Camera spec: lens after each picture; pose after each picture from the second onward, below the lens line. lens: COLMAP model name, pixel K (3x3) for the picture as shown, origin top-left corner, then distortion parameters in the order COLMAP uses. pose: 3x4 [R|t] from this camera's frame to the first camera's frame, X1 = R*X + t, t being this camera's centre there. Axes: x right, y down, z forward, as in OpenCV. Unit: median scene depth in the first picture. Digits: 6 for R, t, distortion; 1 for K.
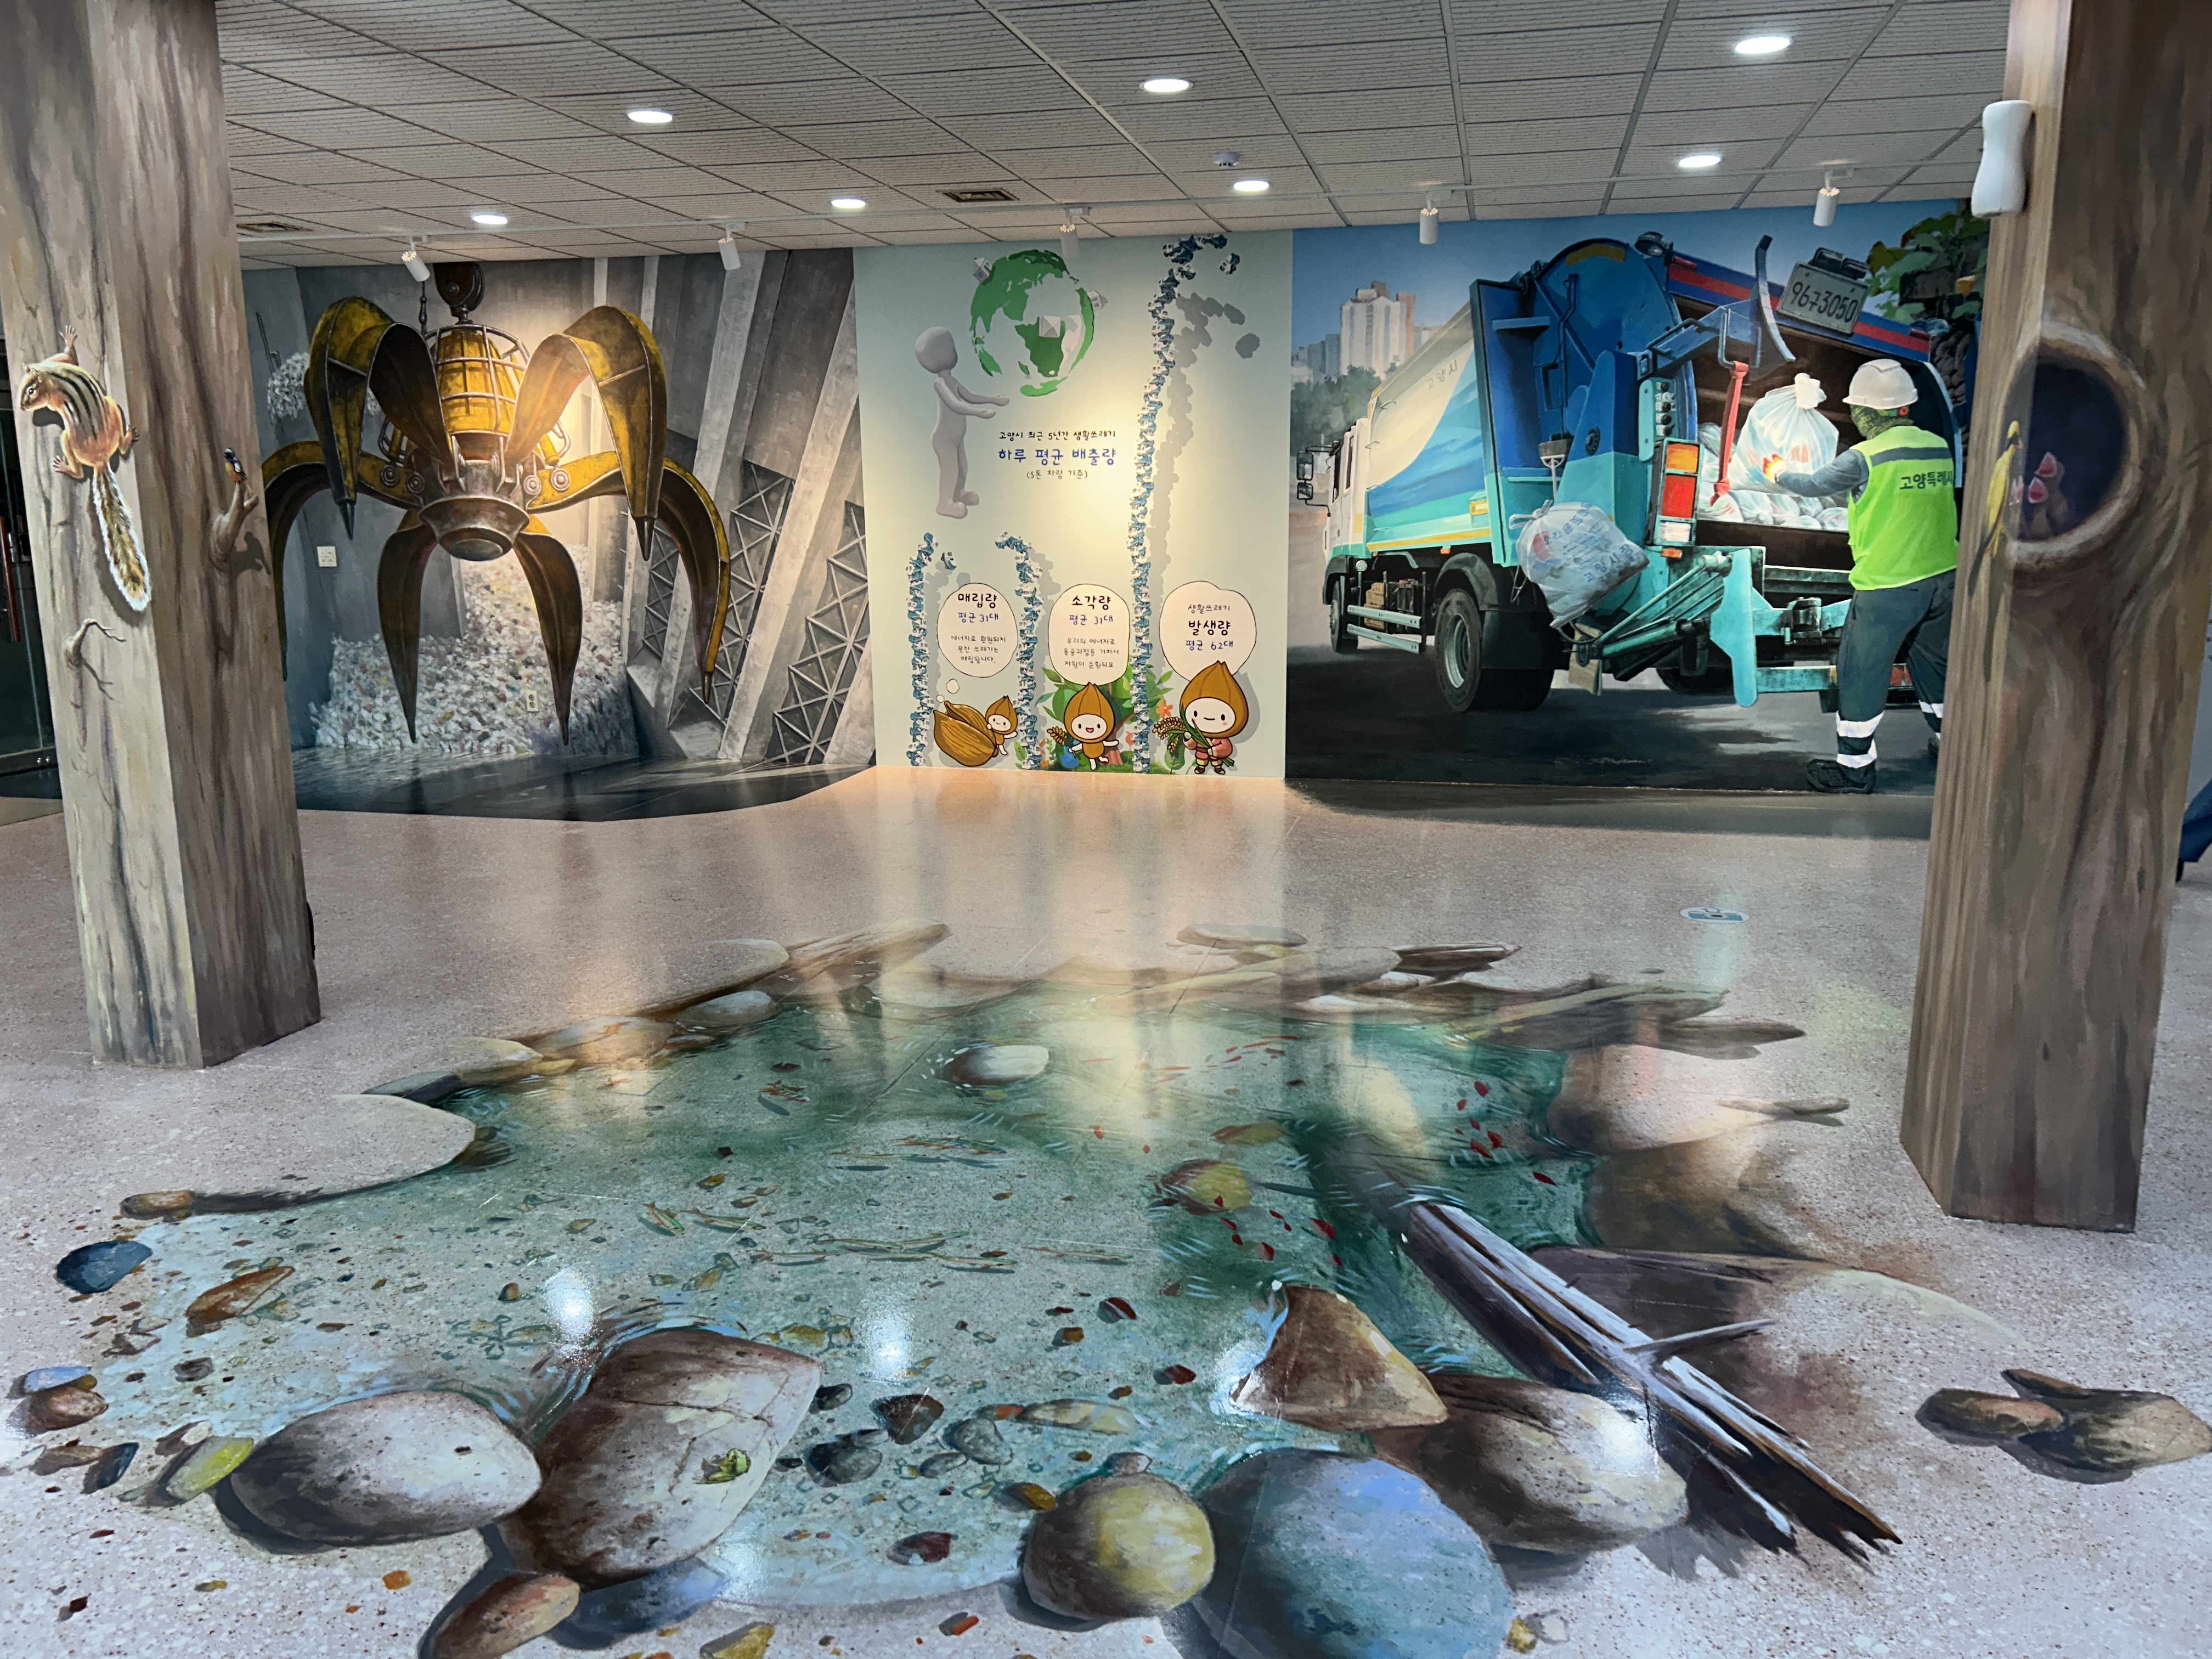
lens RADIAL K [[1641.1, 0, 1116.2], [0, 1641.1, 825.9], [0, 0, 1]] dist [0.056977, -0.058522]
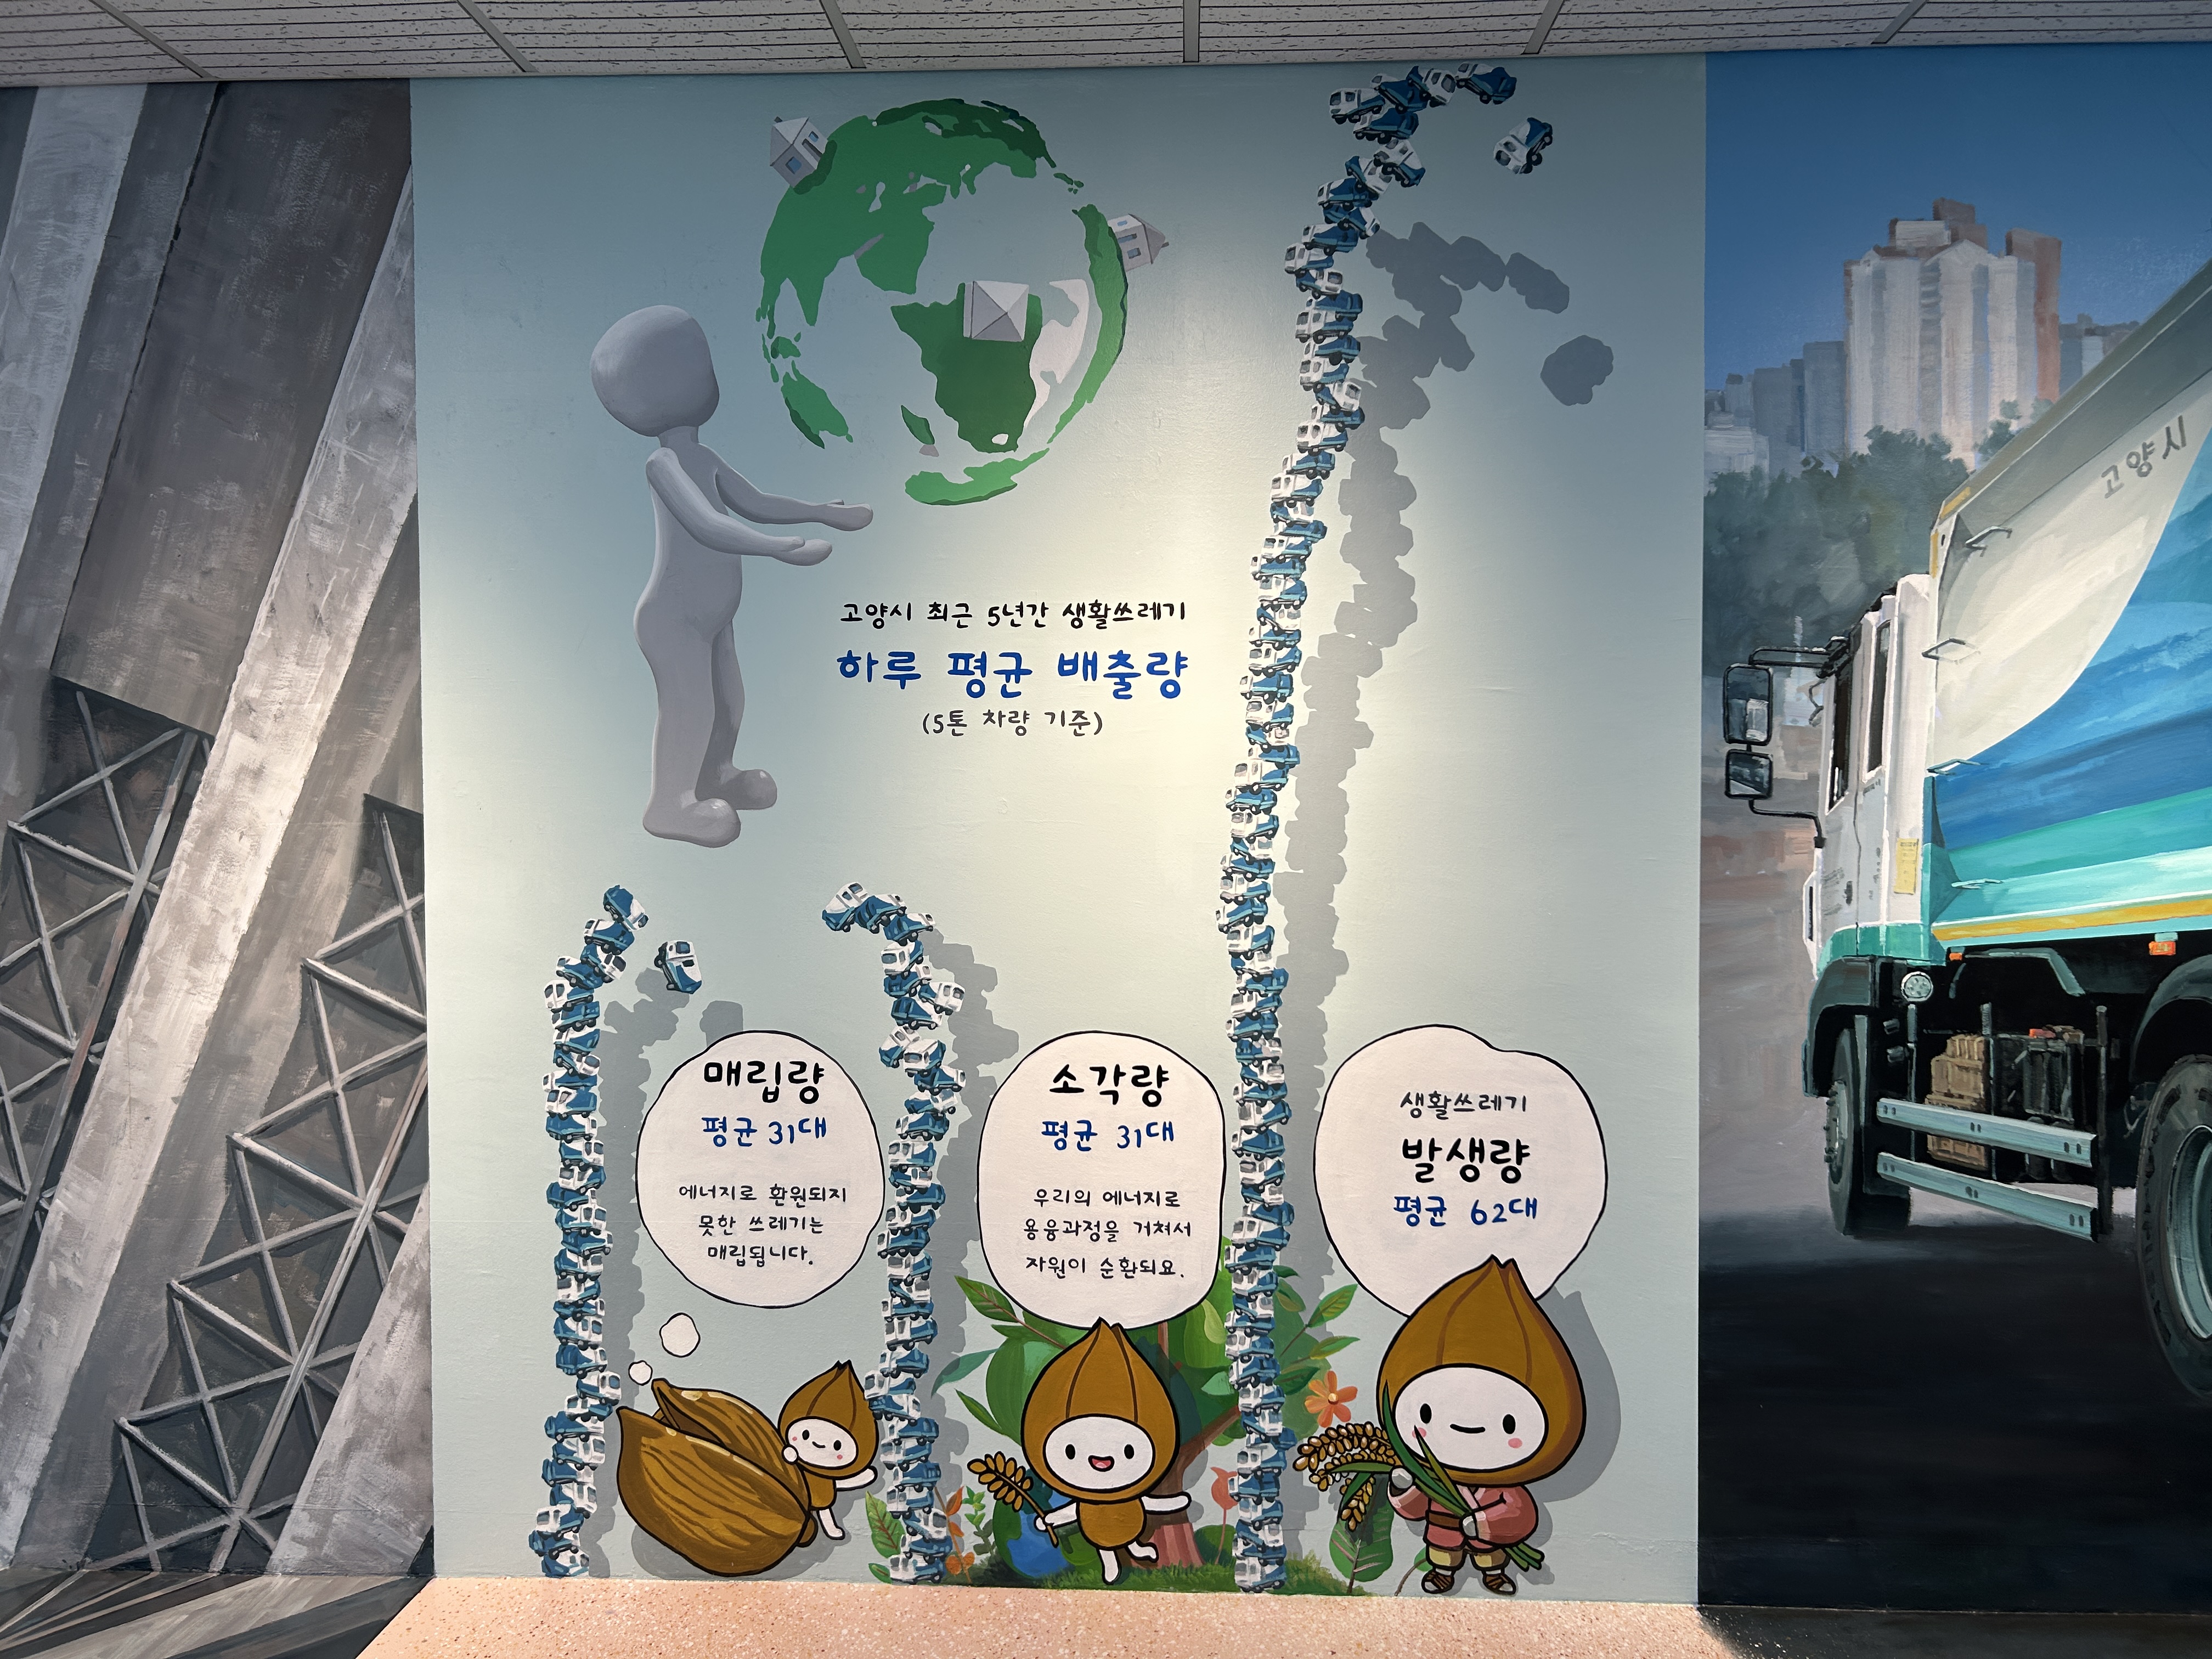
lens RADIAL K [[1656.8, 0, 1100.5], [0, 1656.8, 825.2], [0, 0, 1]] dist [0.048742, -0.054735]
pose [[0.982863, 0.001623, 0.184329, -0.084648], [0.030480, 0.984766, -0.171194, -0.136998], [-0.181799, 0.173879, 0.967841, 0.685880]]
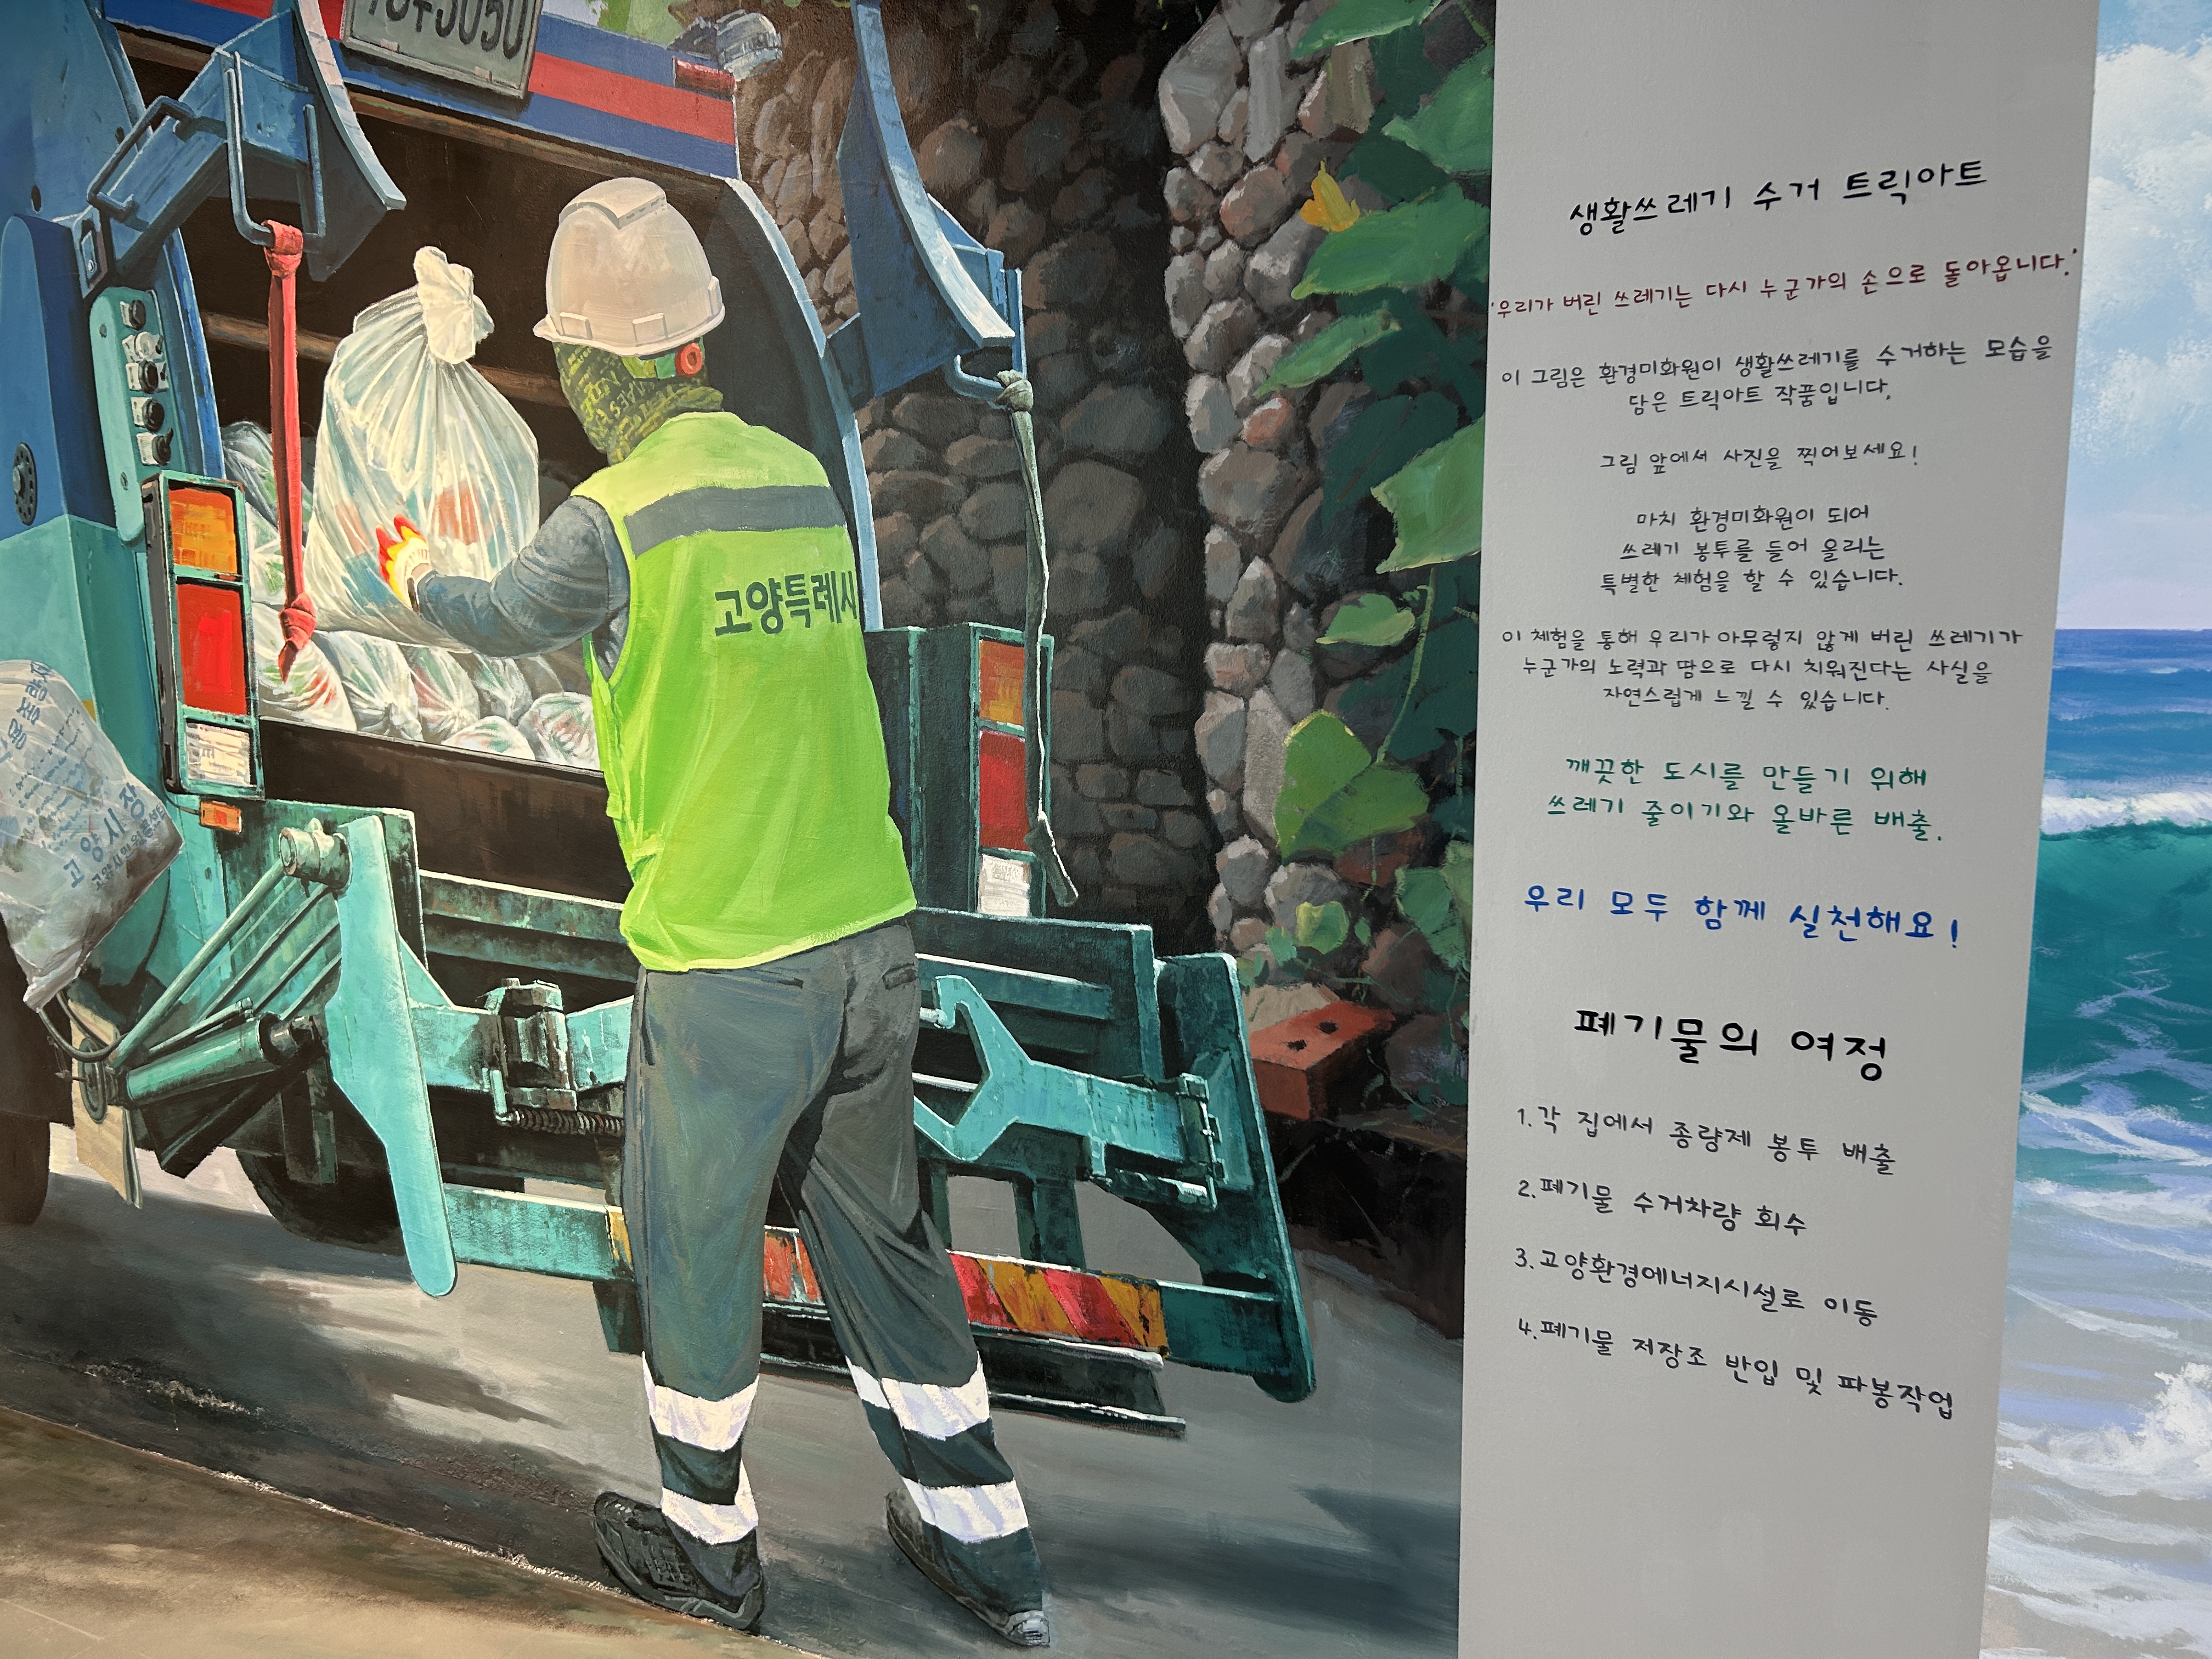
lens RADIAL K [[1641.1, 0, 1116.2], [0, 1641.1, 825.9], [0, 0, 1]] dist [0.056977, -0.058522]
pose [[0.977297, 0.025224, -0.210368, 0.554916], [-0.036795, 0.998007, -0.051273, -0.146279], [0.208655, 0.057850, 0.976277, 0.684013]]
